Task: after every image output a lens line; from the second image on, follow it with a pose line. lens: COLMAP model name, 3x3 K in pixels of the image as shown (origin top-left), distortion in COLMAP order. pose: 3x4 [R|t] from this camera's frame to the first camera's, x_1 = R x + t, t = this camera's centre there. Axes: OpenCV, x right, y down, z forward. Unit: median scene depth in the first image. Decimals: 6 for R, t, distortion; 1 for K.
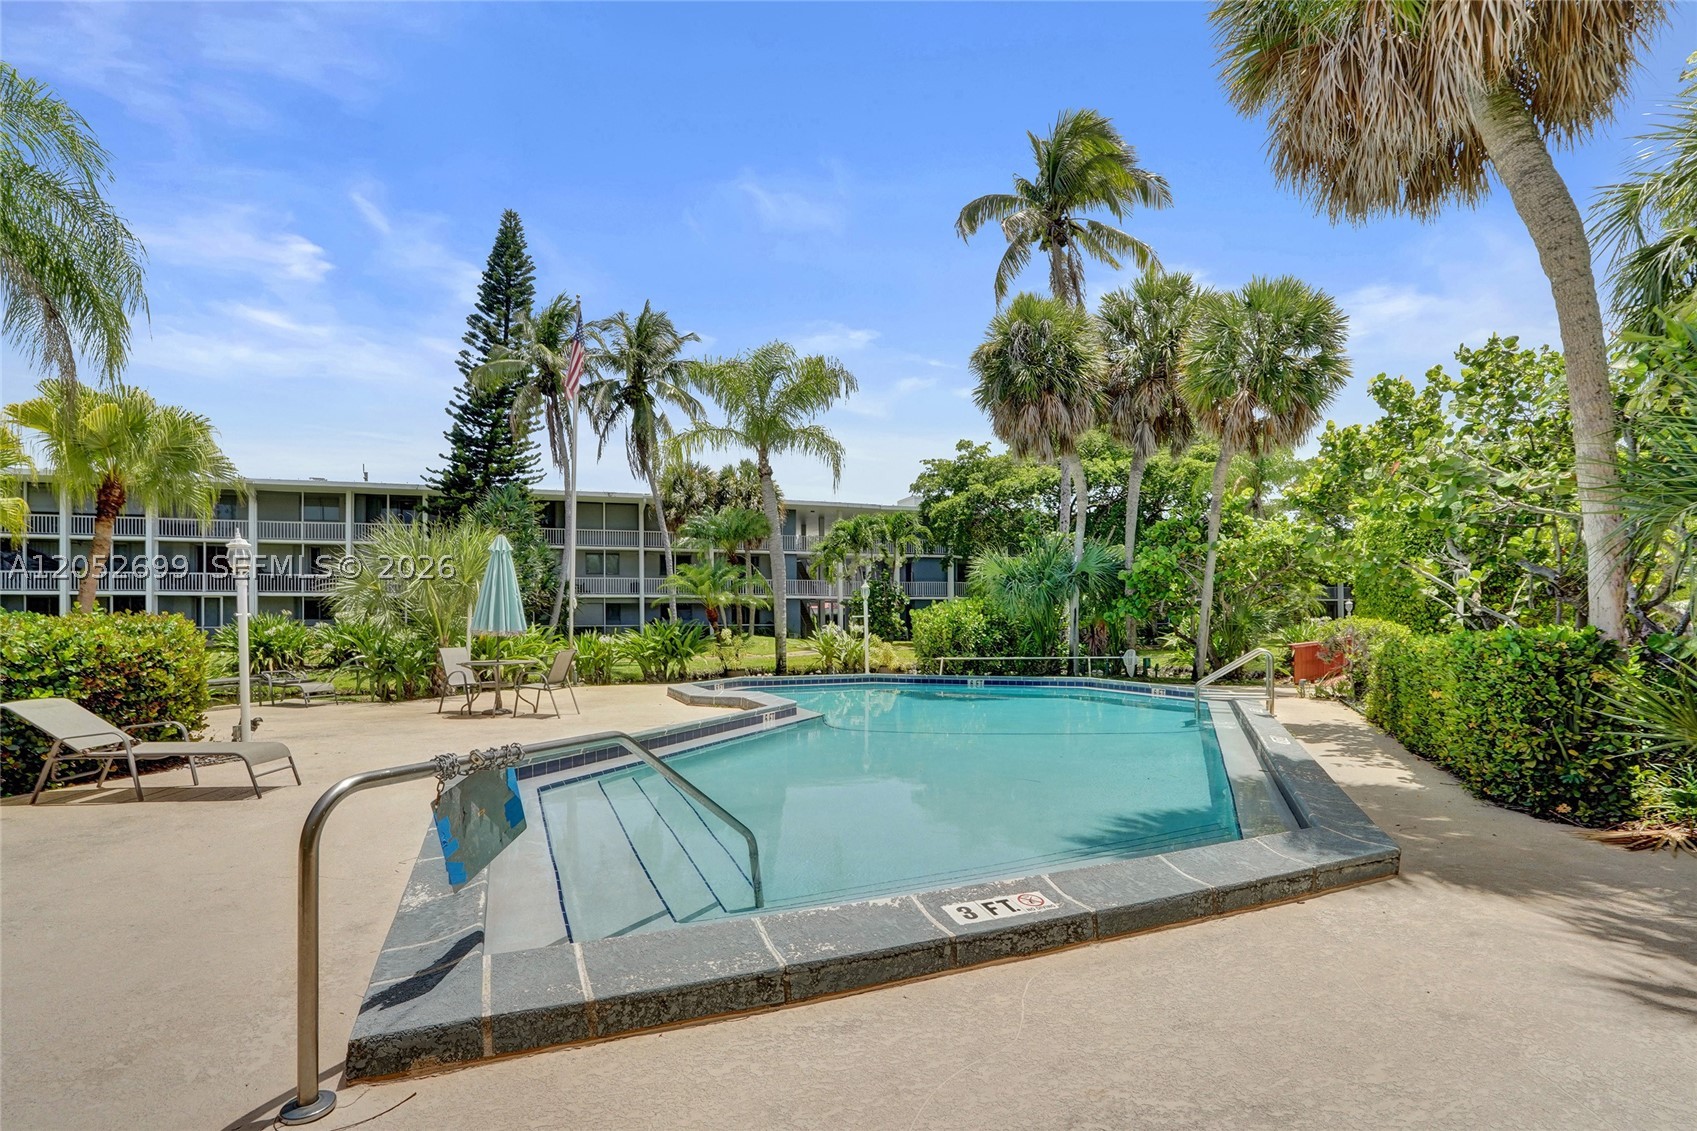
lens RADIAL K [[829.4, 0, 835.5], [0, 829.4, 553.2], [0, 0, 1]] dist [-0.057697, 0.028421]
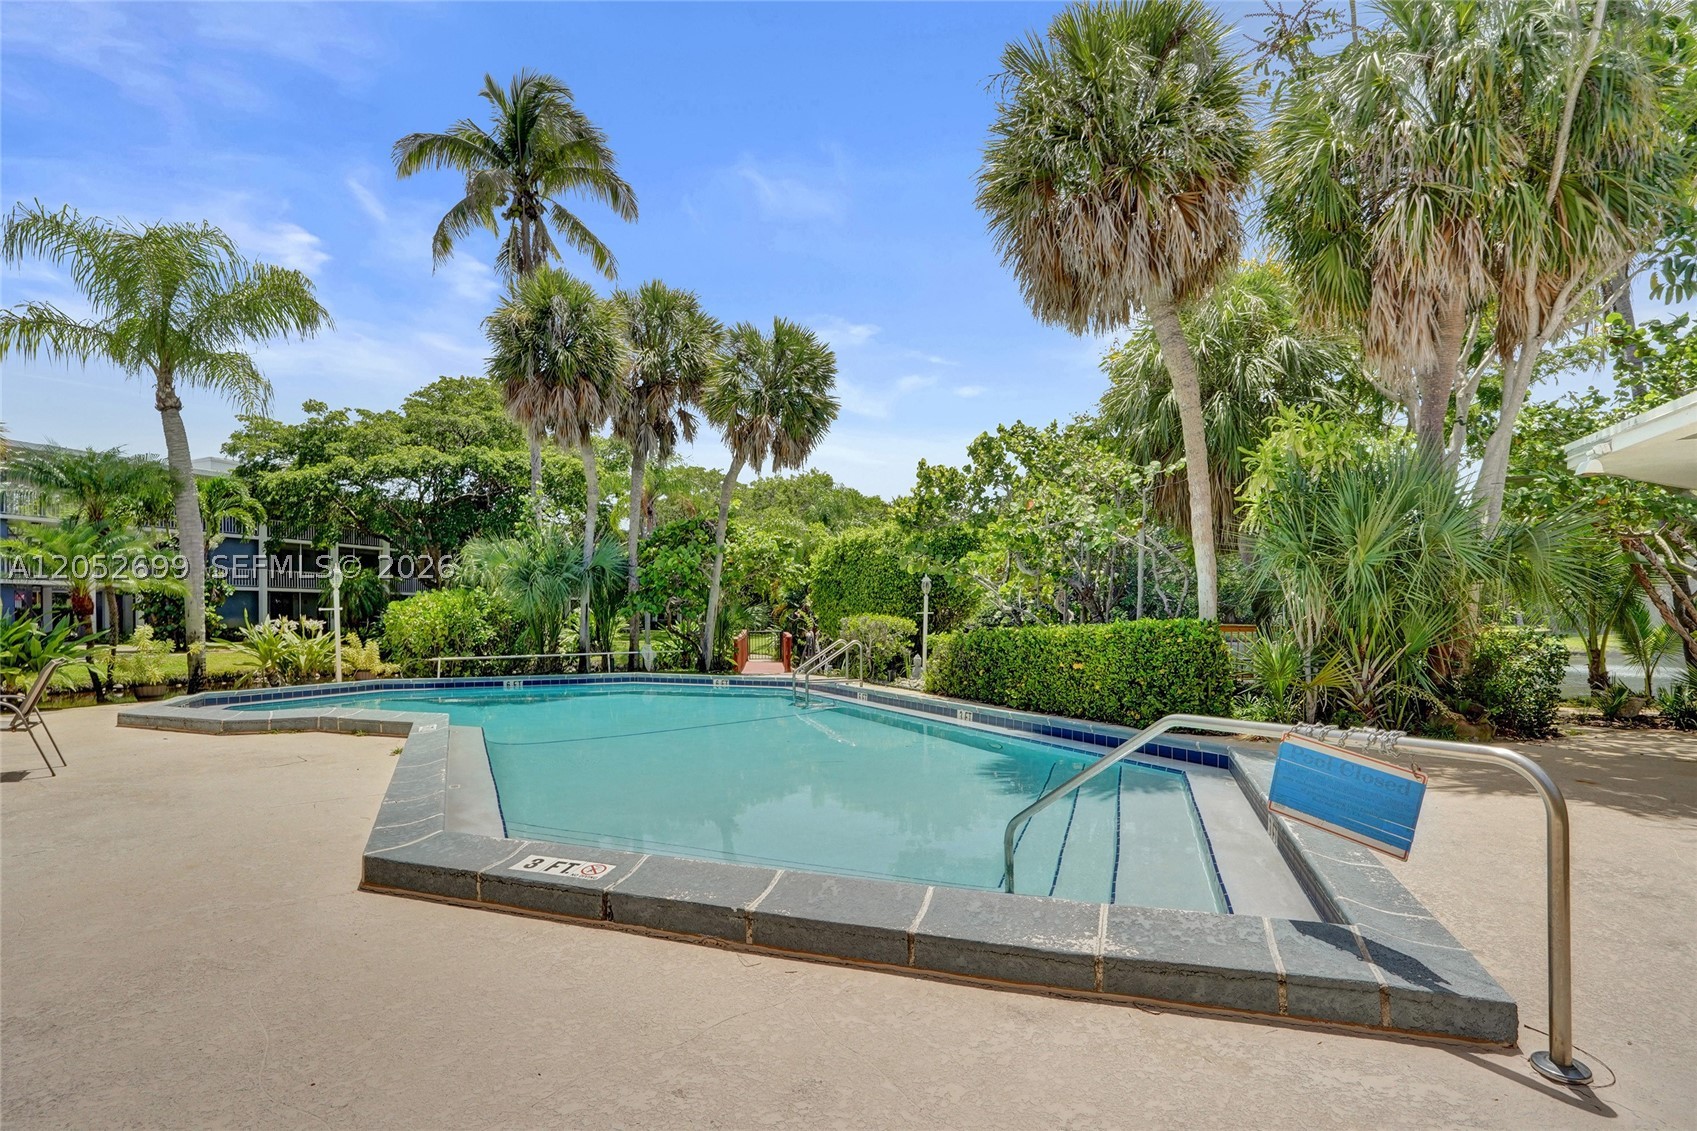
lens RADIAL K [[845.5, 0, 838.9], [0, 845.5, 561.1], [0, 0, 1]] dist [-0.076026, 0.031870]
pose [[0.660869, 0.051976, 0.748700, -0.219740], [-0.060649, 0.998035, -0.015751, 0.012271], [-0.748047, -0.034999, 0.662722, 0.105314]]
